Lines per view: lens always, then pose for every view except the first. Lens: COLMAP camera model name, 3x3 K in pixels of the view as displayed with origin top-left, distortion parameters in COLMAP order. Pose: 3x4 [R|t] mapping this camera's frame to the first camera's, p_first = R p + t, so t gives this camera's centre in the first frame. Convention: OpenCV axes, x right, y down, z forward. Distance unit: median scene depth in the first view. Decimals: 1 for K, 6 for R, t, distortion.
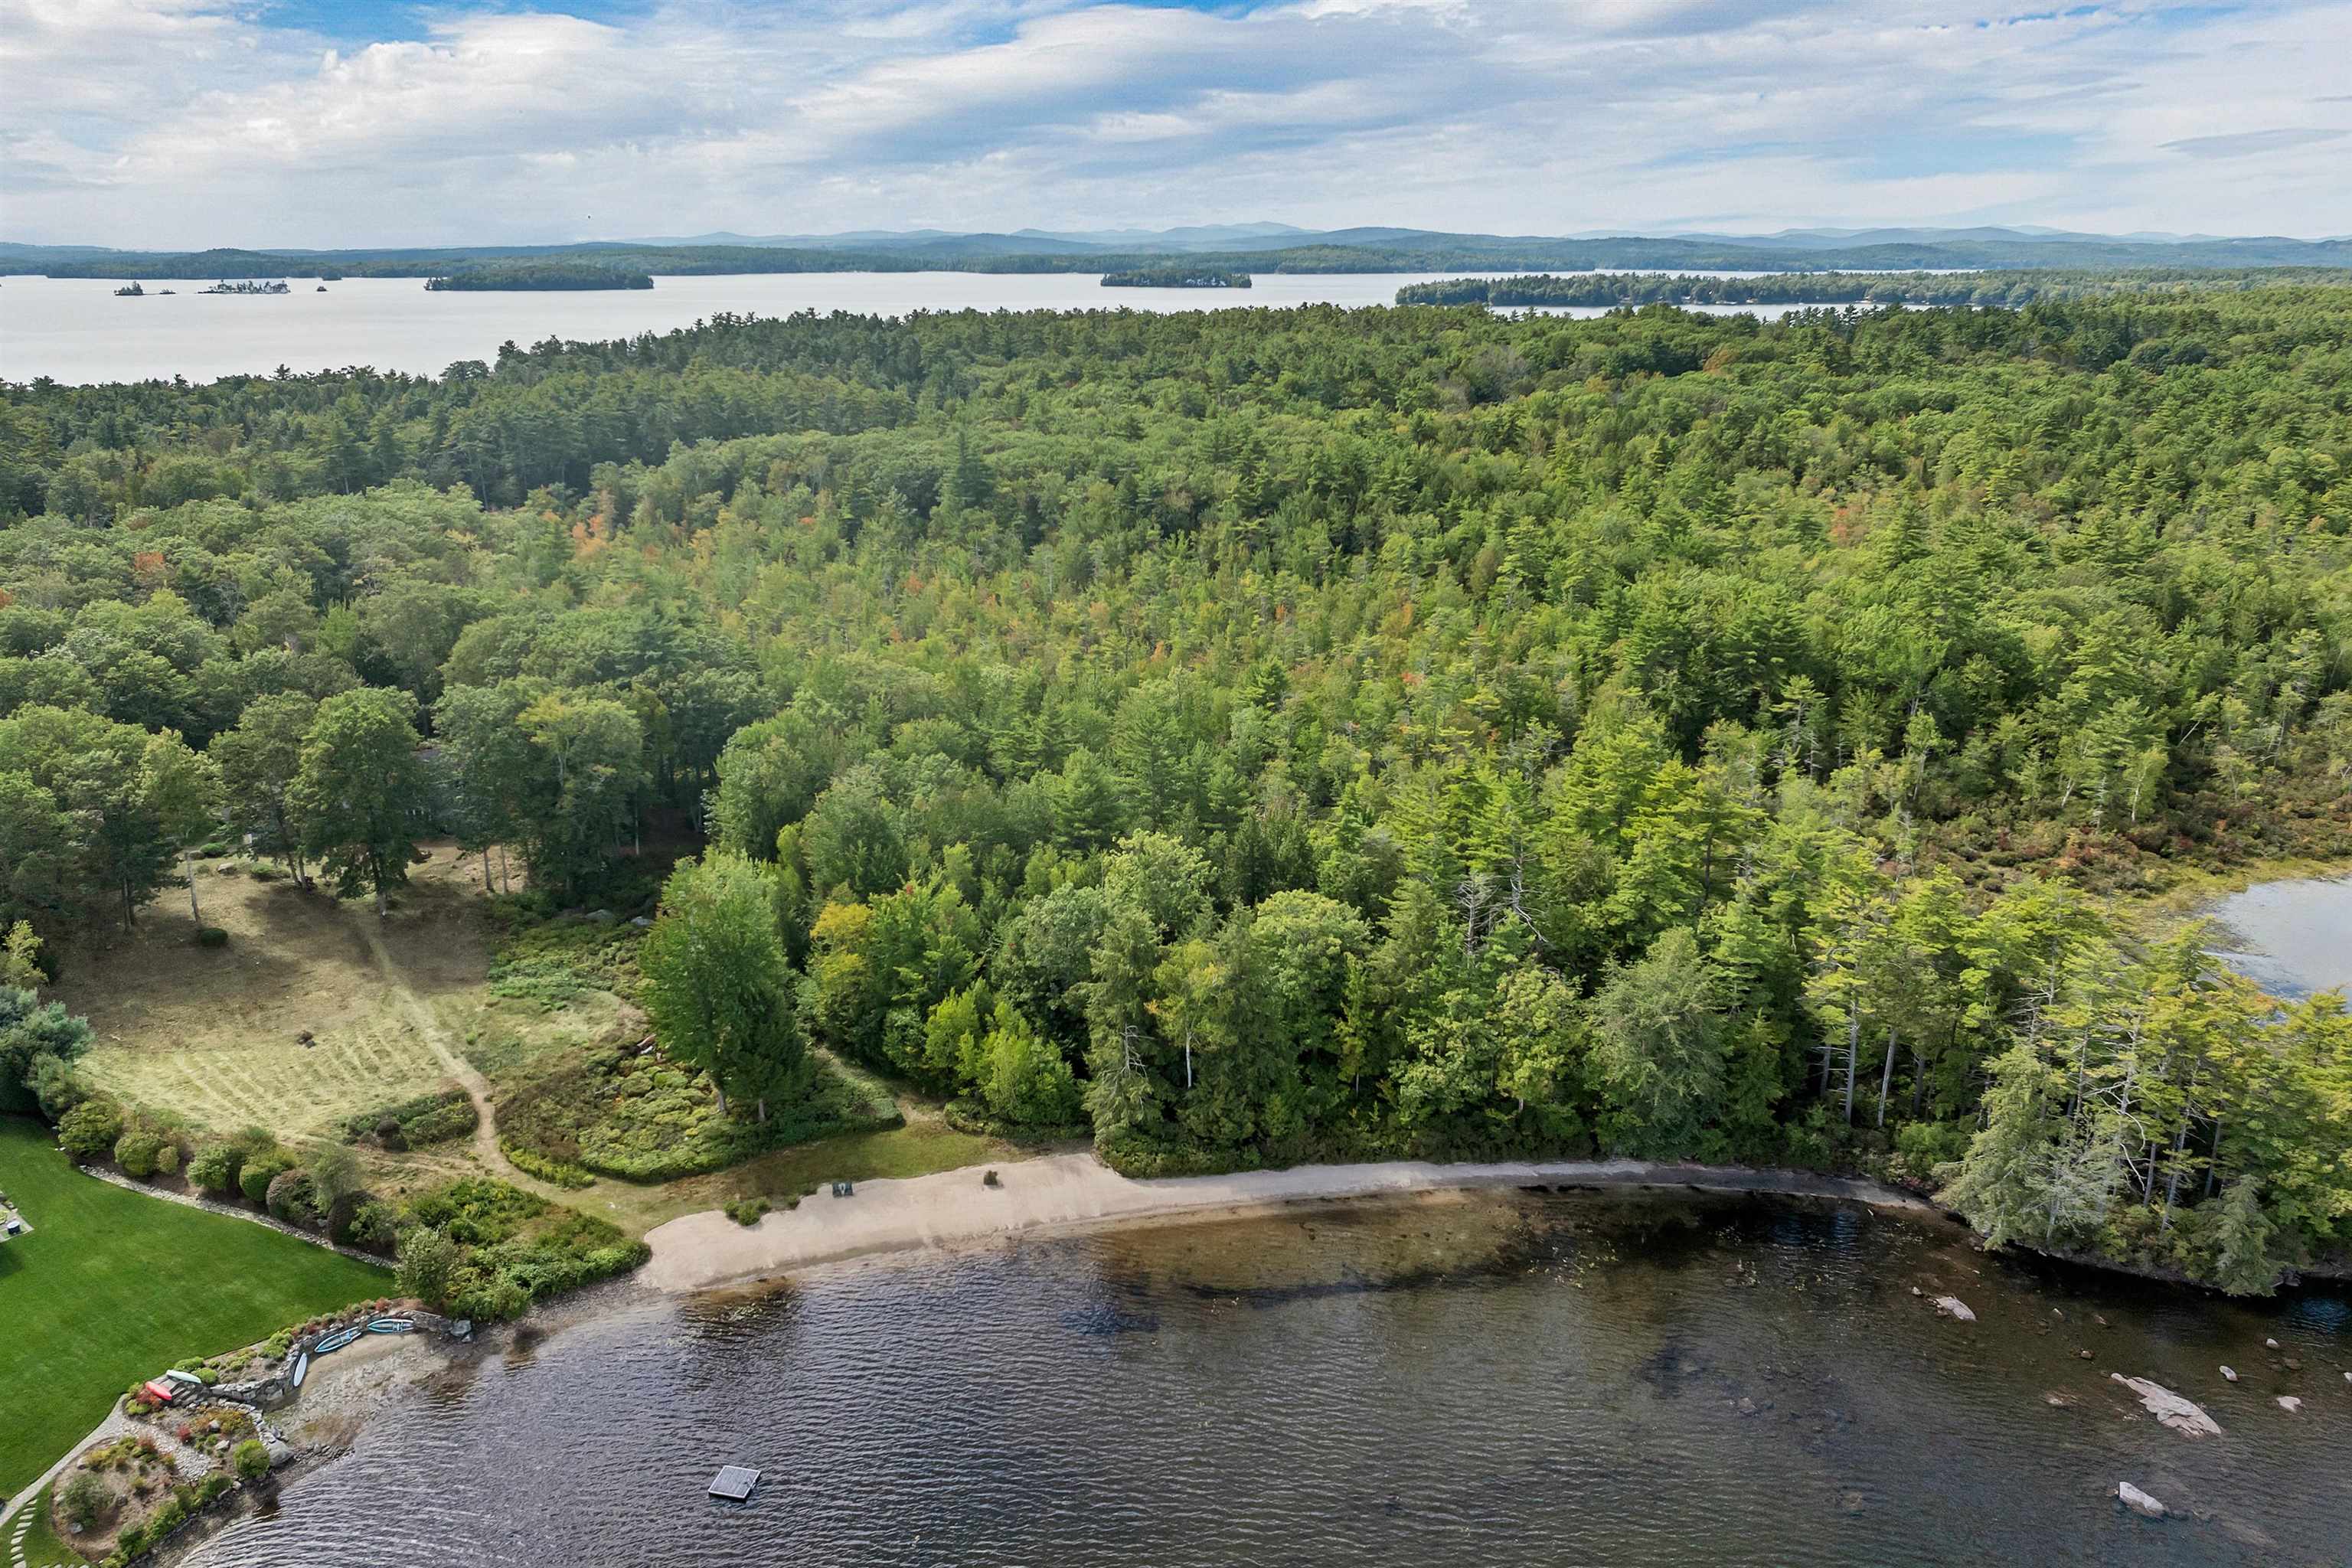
lens RADIAL K [[1634.8, 0, 1196.3], [0, 1634.8, 747.1], [0, 0, 1]] dist [0.003887, -0.022696]
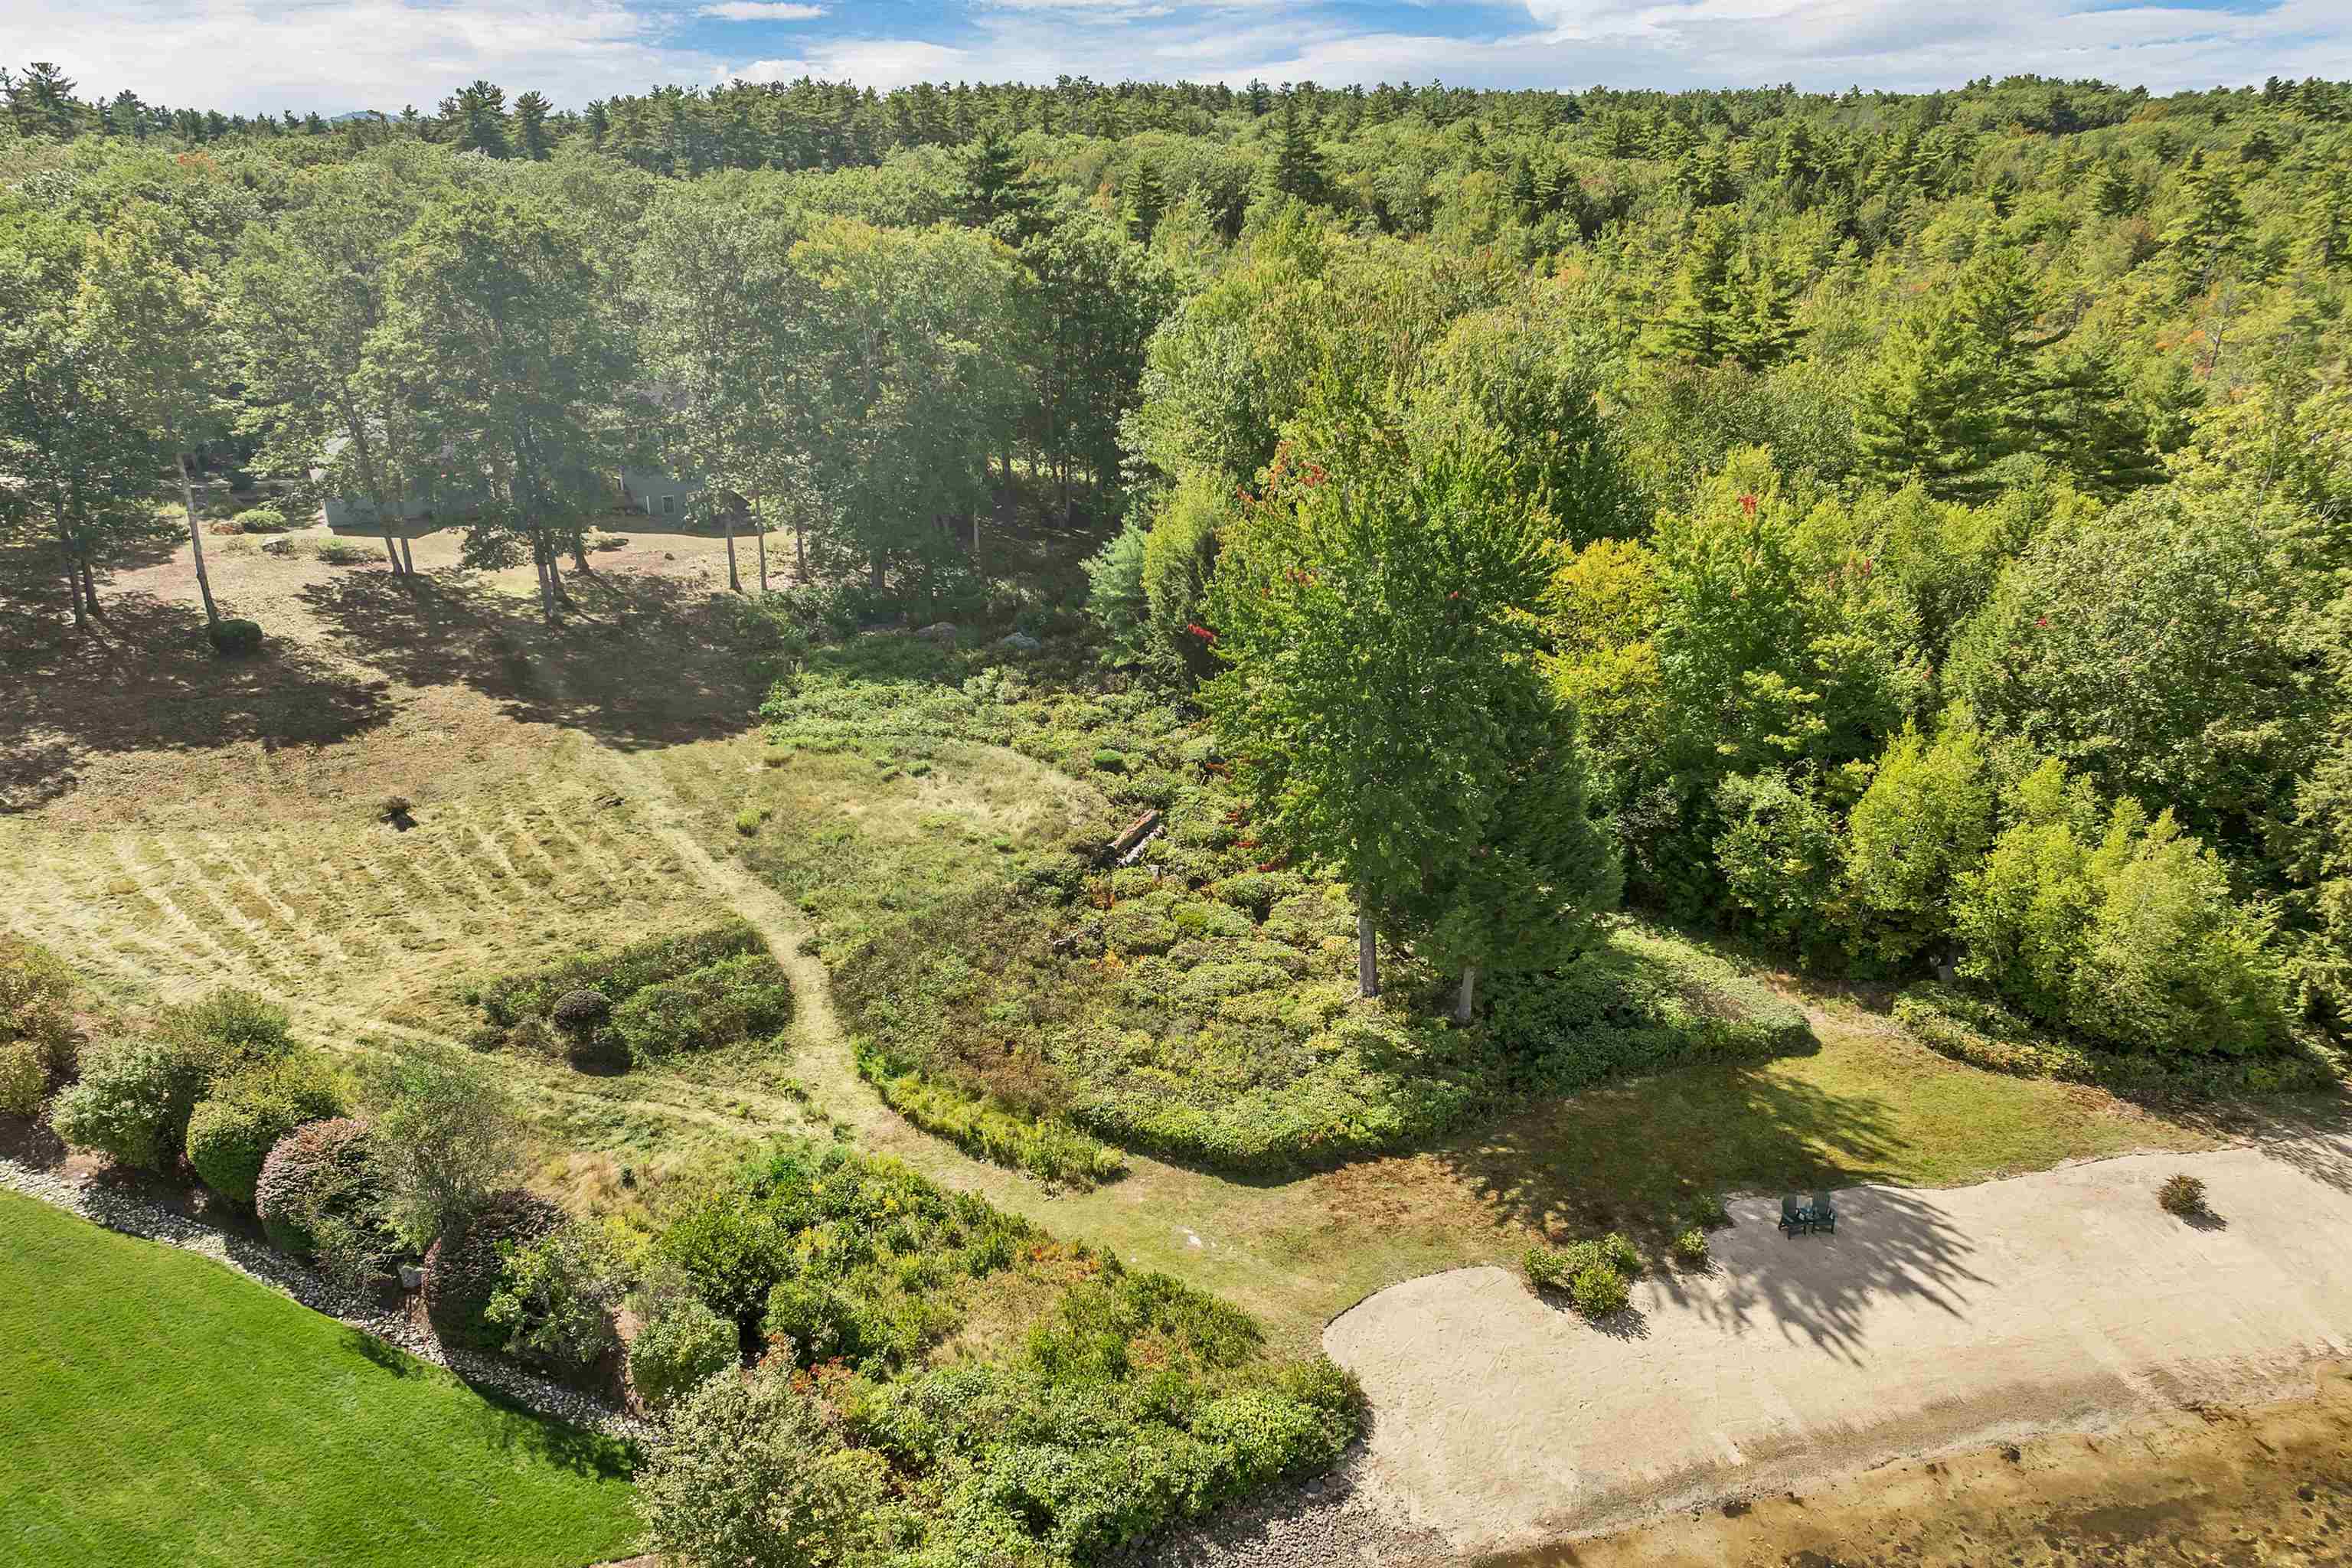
lens RADIAL K [[1634.8, 0, 1259.6], [0, 1634.8, 808.8], [0, 0, 1]] dist [0.003887, -0.022696]
pose [[0.998675, 0.027641, -0.043400, -0.306701], [-0.023145, 0.994629, 0.100883, 0.137020], [0.045956, -0.099745, 0.993951, 0.602172]]
